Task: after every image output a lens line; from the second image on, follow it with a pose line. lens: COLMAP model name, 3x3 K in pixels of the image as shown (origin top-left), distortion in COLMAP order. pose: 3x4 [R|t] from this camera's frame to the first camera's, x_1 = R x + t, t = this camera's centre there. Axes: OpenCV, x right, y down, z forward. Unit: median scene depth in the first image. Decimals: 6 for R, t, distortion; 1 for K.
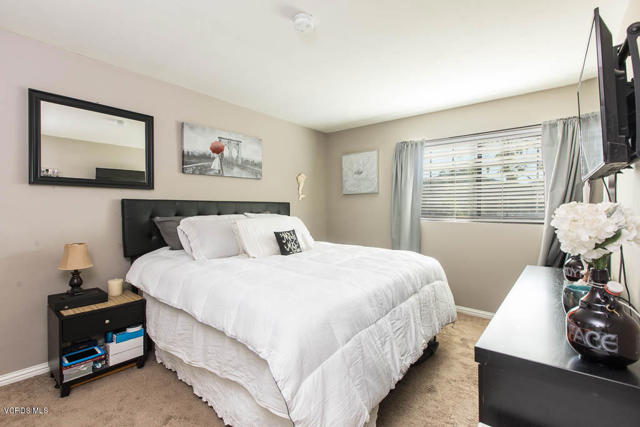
lens RADIAL K [[292.0, 0, 320.0], [0, 292.0, 213.5], [0, 0, 1]] dist [0.001739, 0.000045]
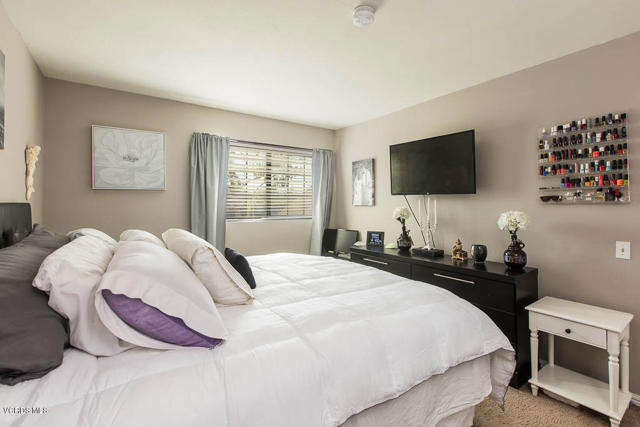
lens RADIAL K [[292.0, 0, 320.0], [0, 292.0, 213.5], [0, 0, 1]] dist [0.001739, 0.000045]
pose [[0.282788, -0.026706, 0.958810, -0.470590], [0.022455, 0.999523, 0.021217, -0.018425], [-0.958919, 0.015530, 0.283253, 0.442194]]
